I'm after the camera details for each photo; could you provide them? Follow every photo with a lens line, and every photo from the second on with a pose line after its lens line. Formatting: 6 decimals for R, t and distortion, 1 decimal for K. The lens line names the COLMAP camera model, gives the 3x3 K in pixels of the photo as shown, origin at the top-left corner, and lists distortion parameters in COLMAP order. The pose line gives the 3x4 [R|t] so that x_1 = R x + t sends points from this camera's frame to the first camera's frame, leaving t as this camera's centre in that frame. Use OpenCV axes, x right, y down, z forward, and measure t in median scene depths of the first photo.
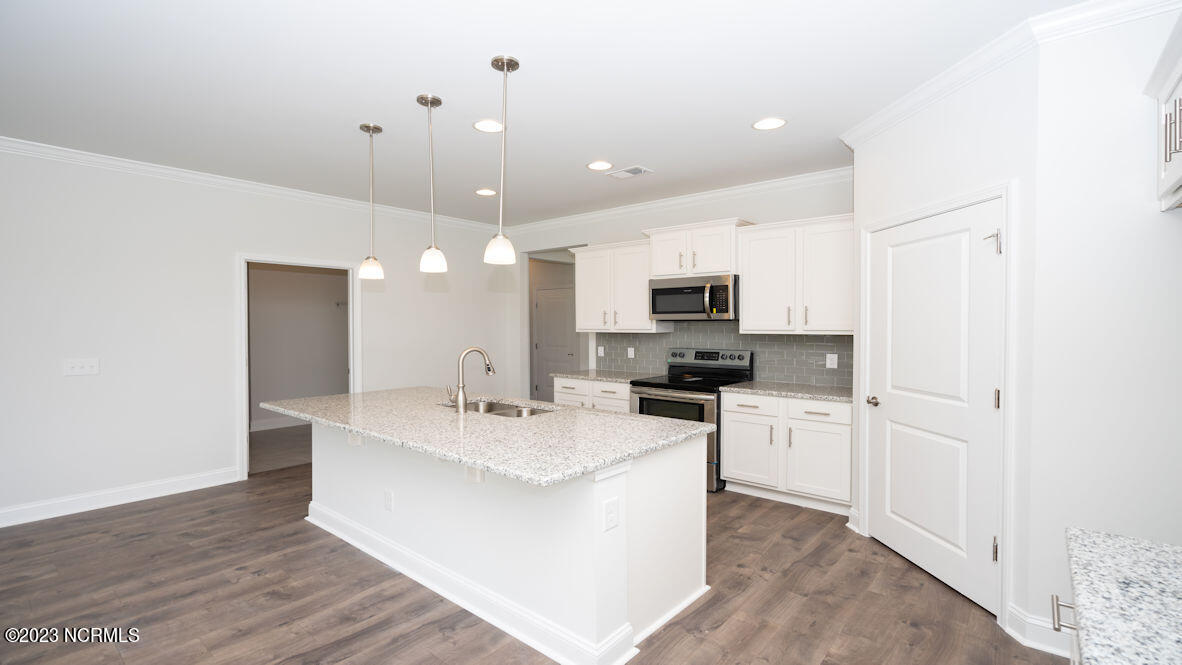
lens RADIAL K [[534.0, 0, 594.5], [0, 534.0, 325.9], [0, 0, 1]] dist [-0.000075, -0.000212]
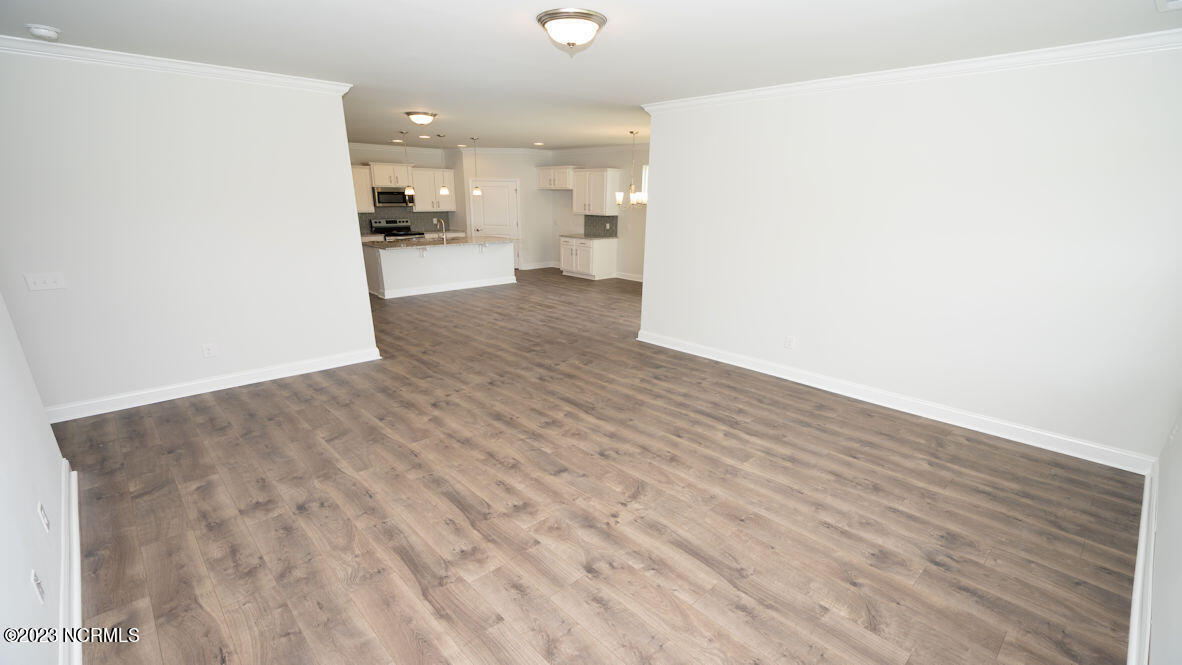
lens RADIAL K [[534.0, 0, 587.6], [0, 534.0, 338.1], [0, 0, 1]] dist [-0.000075, -0.000212]
pose [[0.122508, -0.262485, 0.957128, -2.844236], [-0.008765, 0.964068, 0.265510, -0.112326], [-0.992429, -0.040916, 0.115806, -0.182077]]
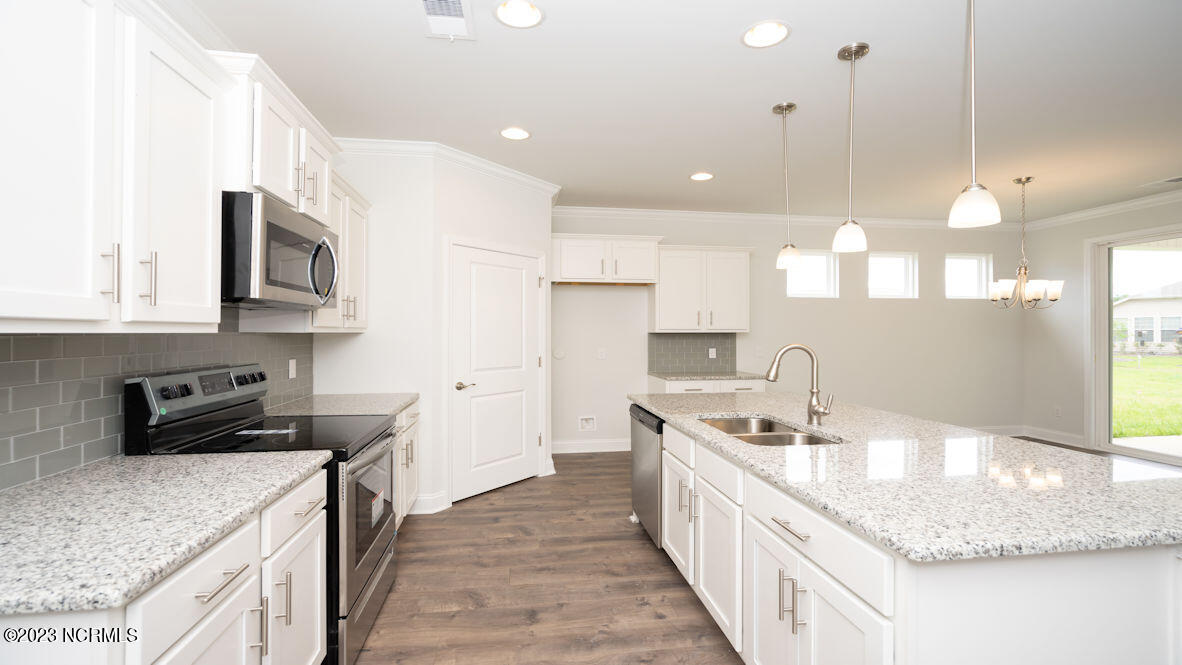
lens RADIAL K [[534.0, 0, 590.4], [0, 534.0, 322.4], [0, 0, 1]] dist [-0.000075, -0.000212]
pose [[-0.748535, 0.015107, 0.662923, -0.456942], [0.004296, 0.999830, -0.017933, 0.019740], [-0.663081, -0.010576, -0.748473, 1.582083]]
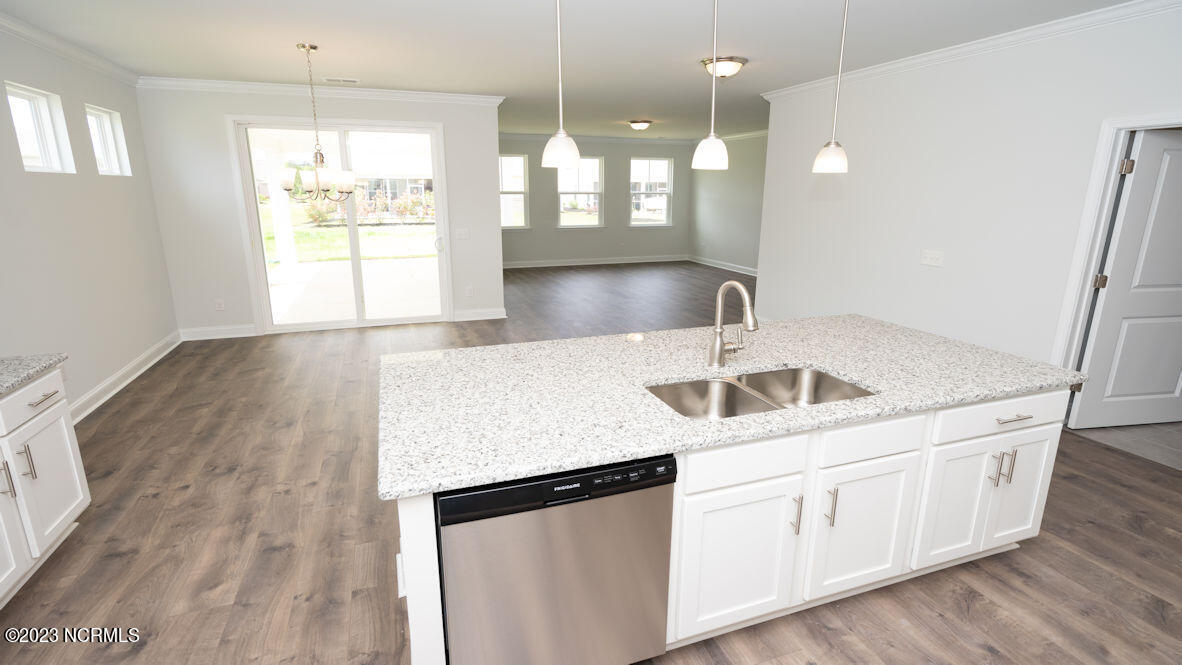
lens RADIAL K [[564.9, 0, 586.4], [0, 564.9, 323.9], [0, 0, 1]] dist [0.001193, 0.001508]
pose [[-0.505495, 0.197716, -0.839871, 0.404816], [-0.002839, 0.973005, 0.230766, -0.056311], [0.862825, 0.119035, -0.491288, 1.056788]]
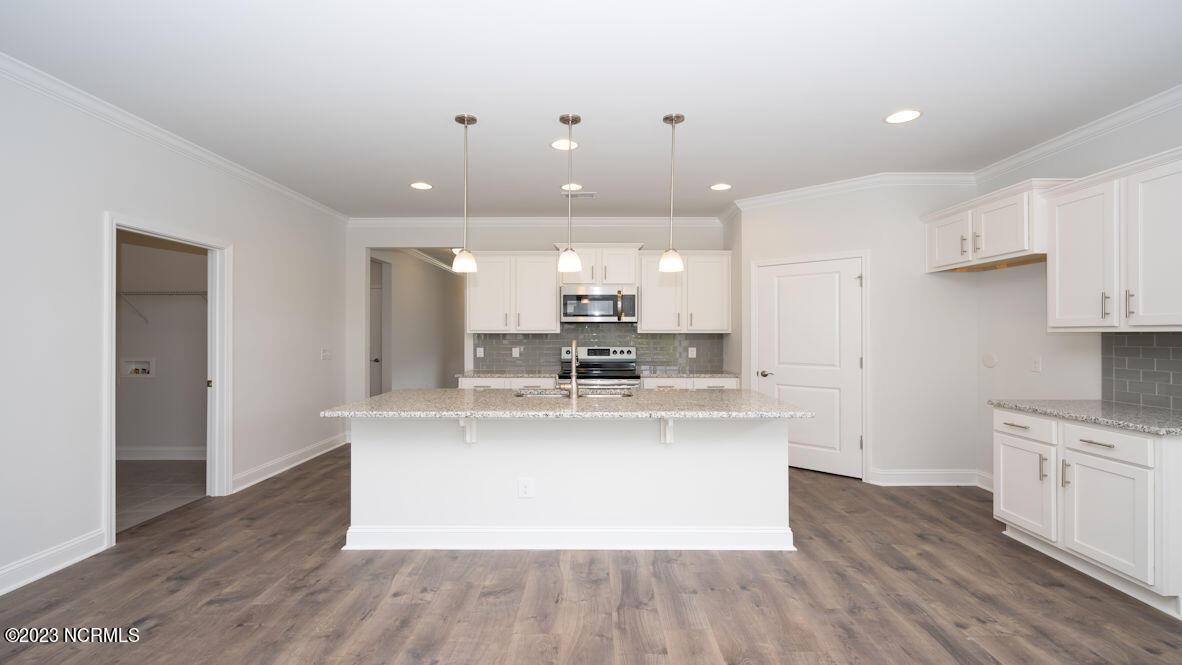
lens RADIAL K [[534.0, 0, 598.7], [0, 534.0, 328.9], [0, 0, 1]] dist [-0.000075, -0.000212]
pose [[0.766016, 0.007430, 0.642778, -0.803327], [0.001112, 0.999916, -0.012884, 0.026252], [-0.642820, 0.010584, 0.765944, 0.095444]]
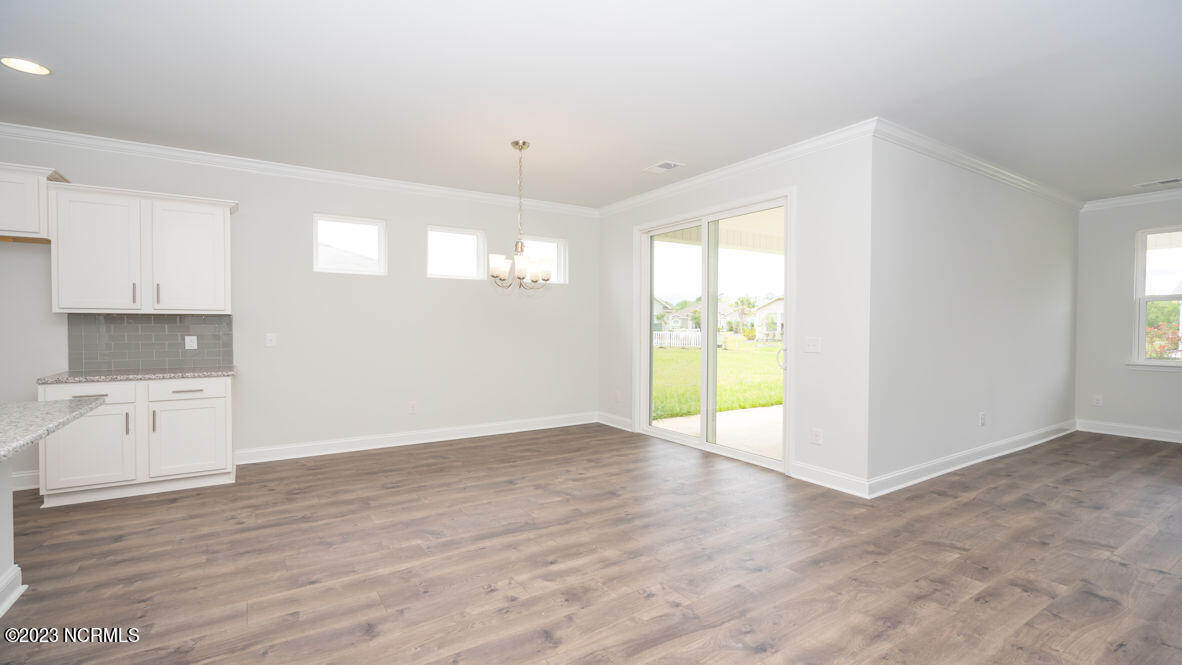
lens RADIAL K [[534.0, 0, 585.8], [0, 534.0, 335.1], [0, 0, 1]] dist [-0.000075, -0.000212]
pose [[-0.954885, -0.008773, 0.296847, -0.868056], [-0.001808, 0.999717, 0.023731, 0.039146], [-0.296971, 0.022124, -0.954630, 0.985015]]
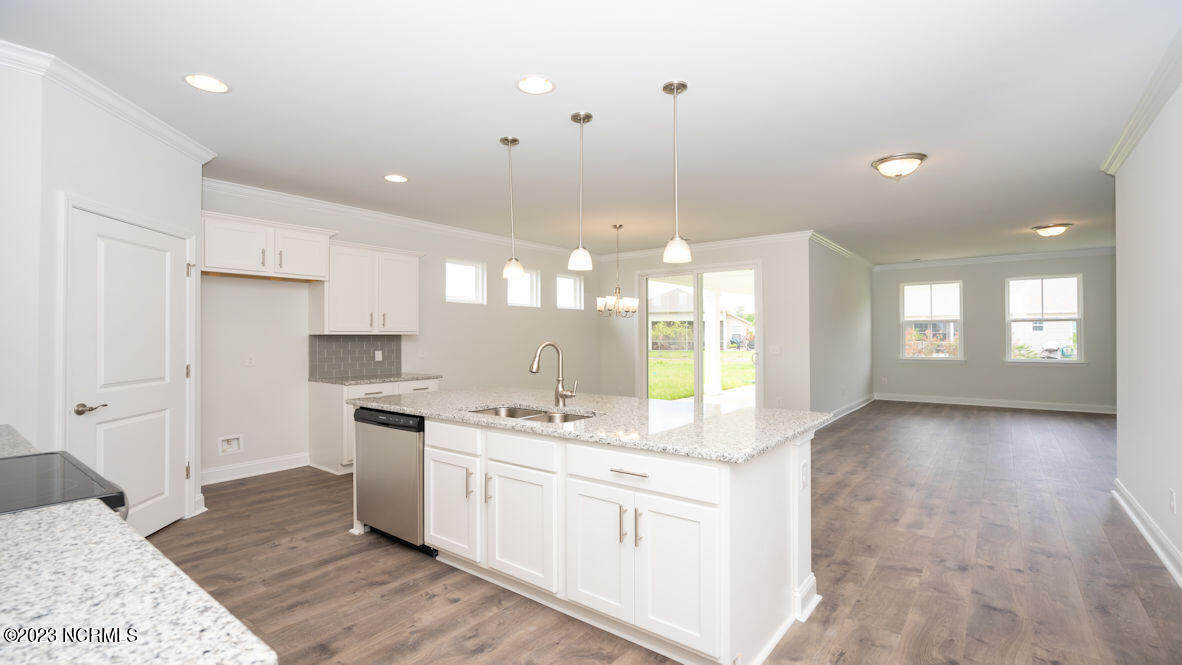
lens RADIAL K [[534.0, 0, 592.8], [0, 534.0, 317.9], [0, 0, 1]] dist [-0.000075, -0.000212]
pose [[-0.999406, 0.003867, -0.034242, -0.237697], [0.004909, 0.999526, -0.030385, 0.024618], [0.034109, -0.030535, -0.998952, 1.740400]]
